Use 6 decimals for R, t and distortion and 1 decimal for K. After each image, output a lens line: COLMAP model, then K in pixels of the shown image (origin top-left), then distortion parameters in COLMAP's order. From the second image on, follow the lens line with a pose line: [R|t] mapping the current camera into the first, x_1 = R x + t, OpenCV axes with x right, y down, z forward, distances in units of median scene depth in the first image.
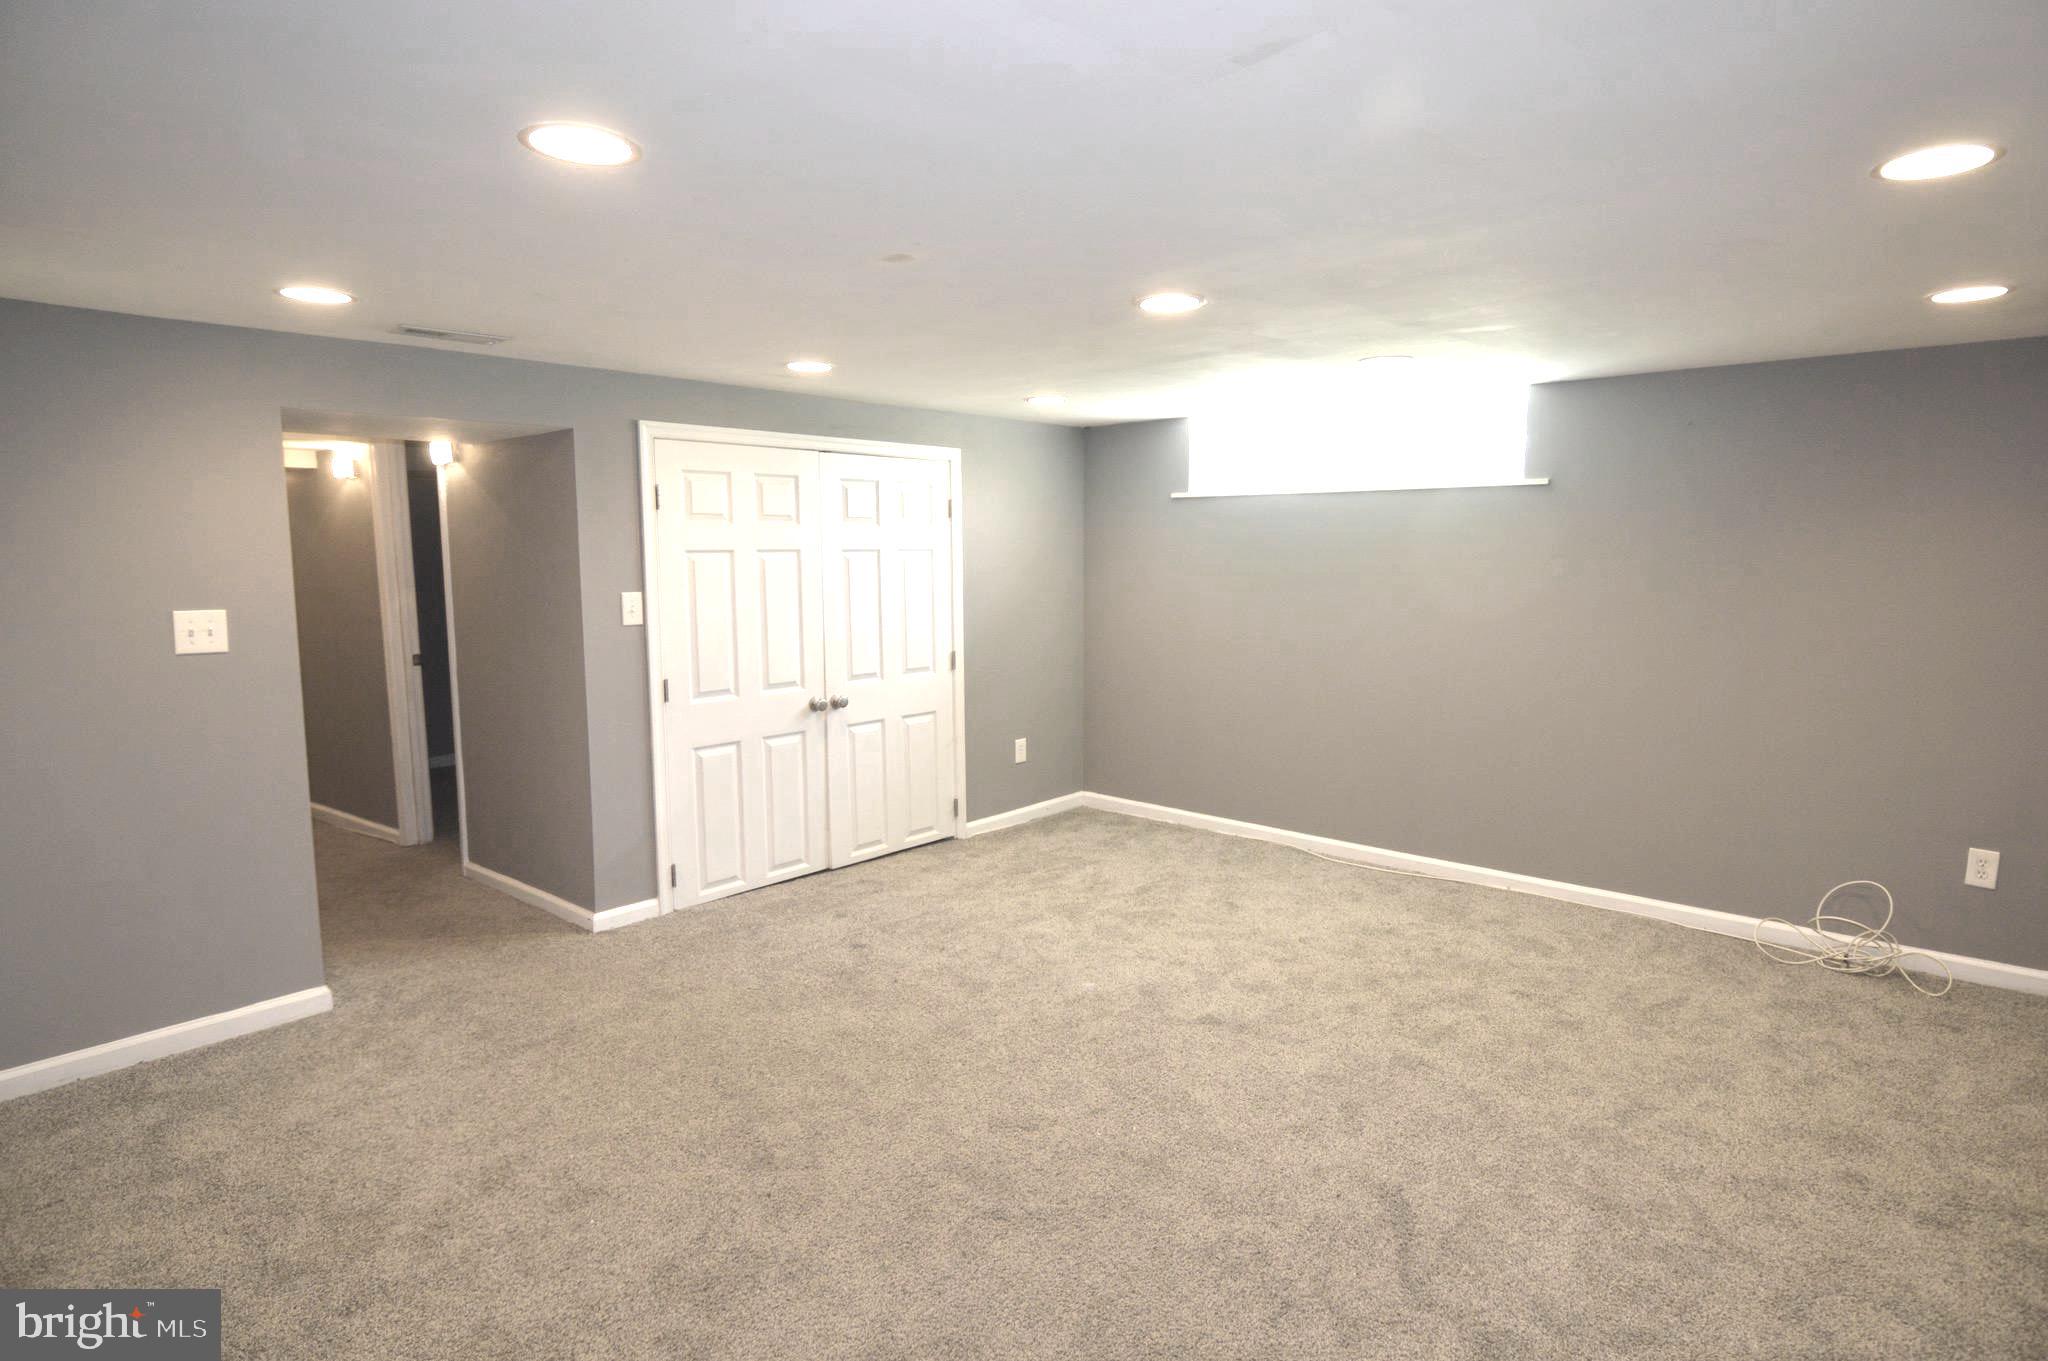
lens RADIAL K [[1091.7, 0, 1045.9], [0, 1091.7, 671.8], [0, 0, 1]] dist [0.013880, -0.021199]
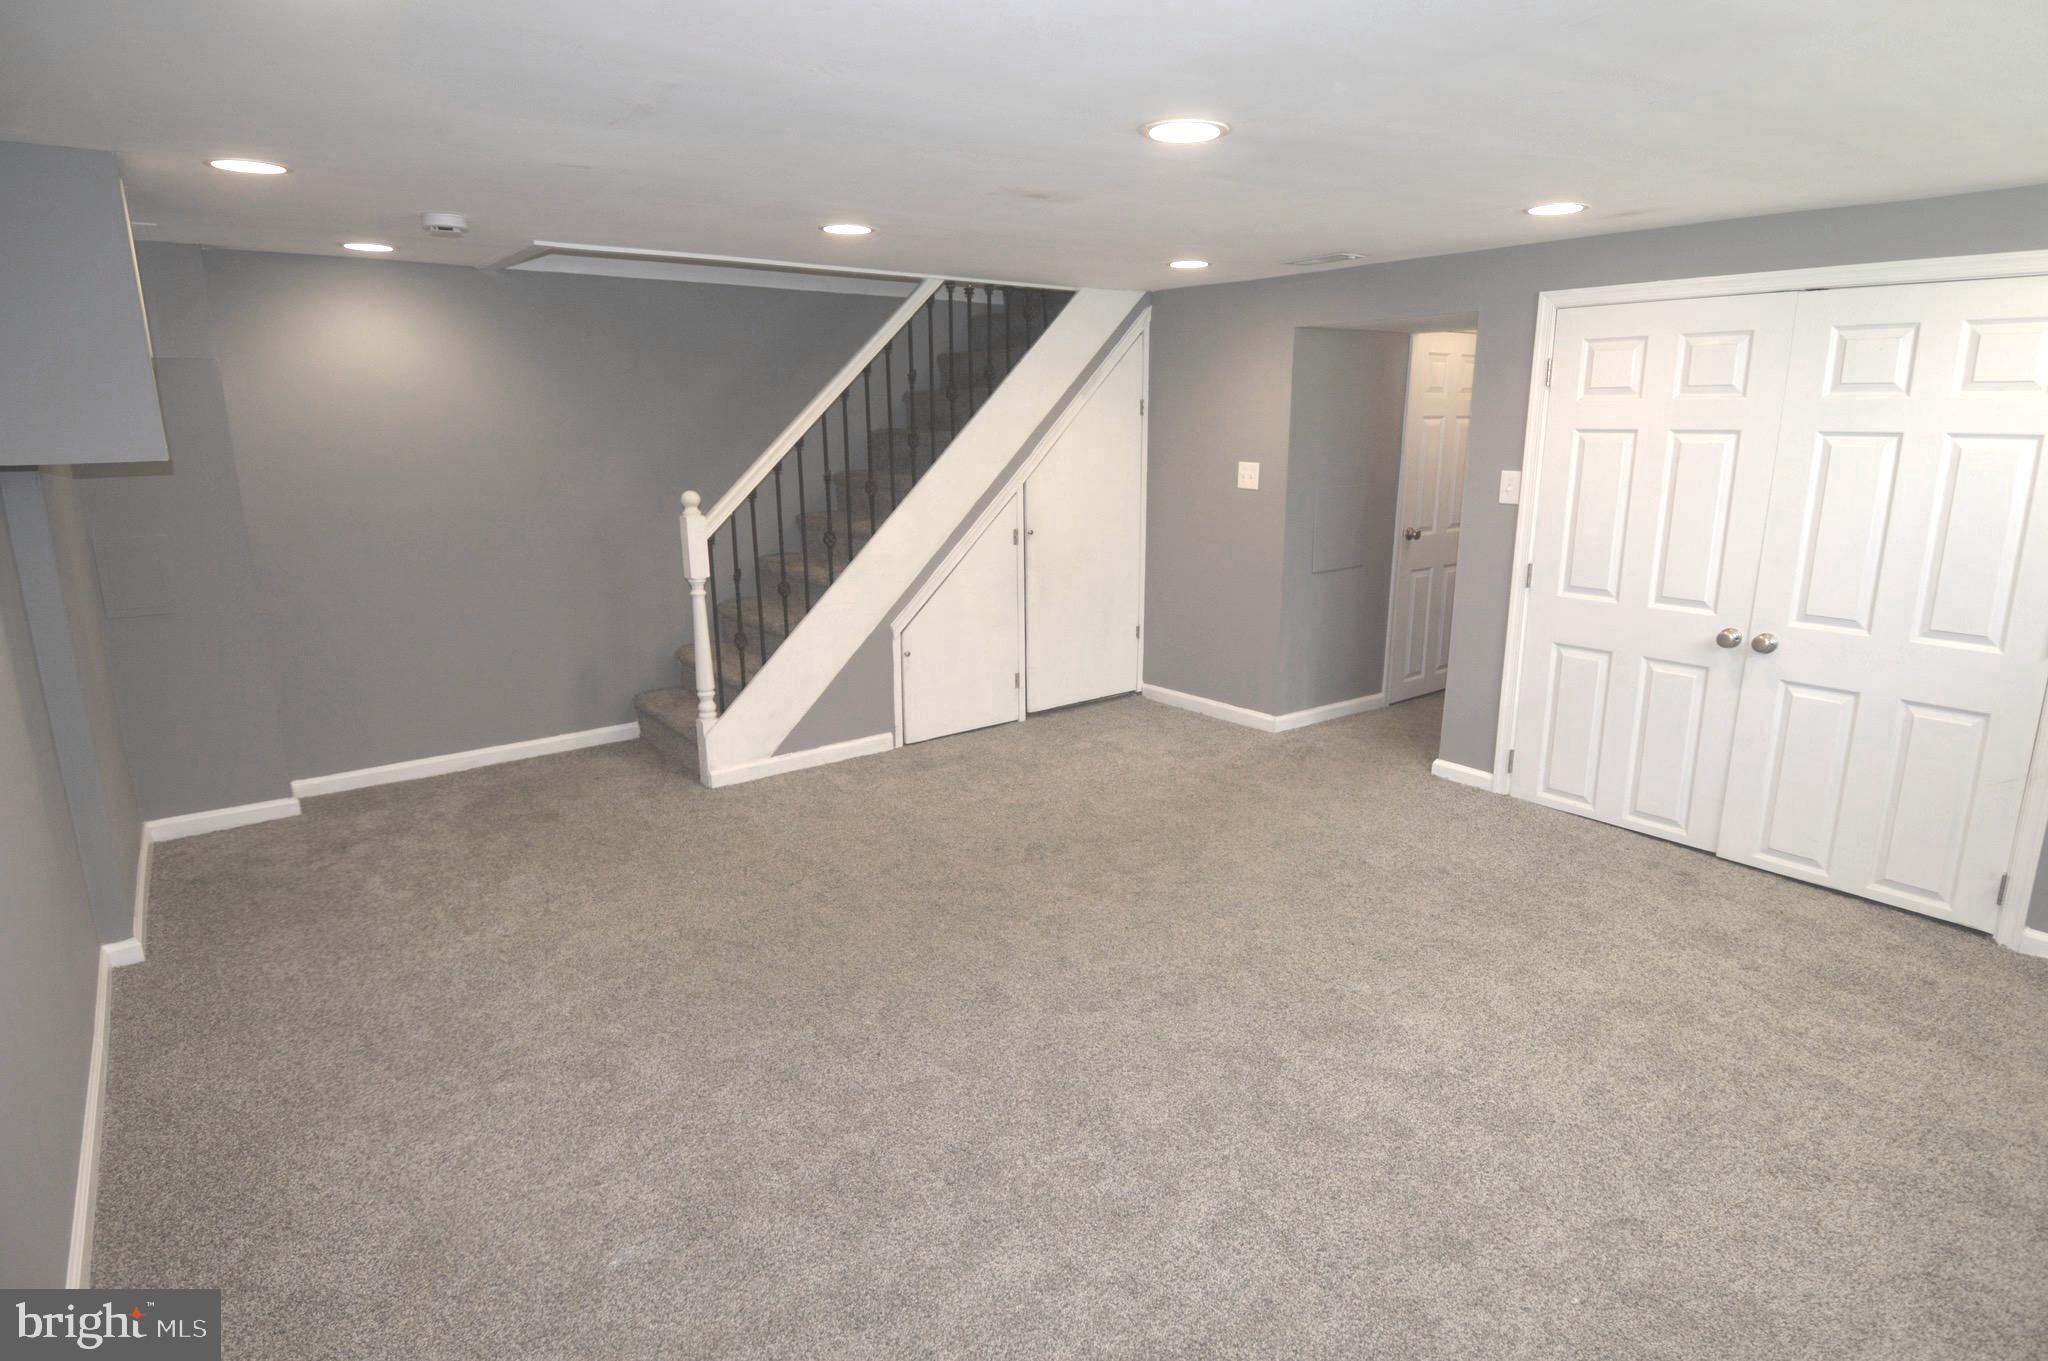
lens RADIAL K [[1091.7, 0, 1045.3], [0, 1091.7, 676.7], [0, 0, 1]] dist [0.013880, -0.021199]
pose [[-0.179930, 0.231220, -0.956118, 0.637490], [-0.109128, 0.961290, 0.253007, -0.089126], [0.977607, 0.149863, -0.147732, 0.682787]]
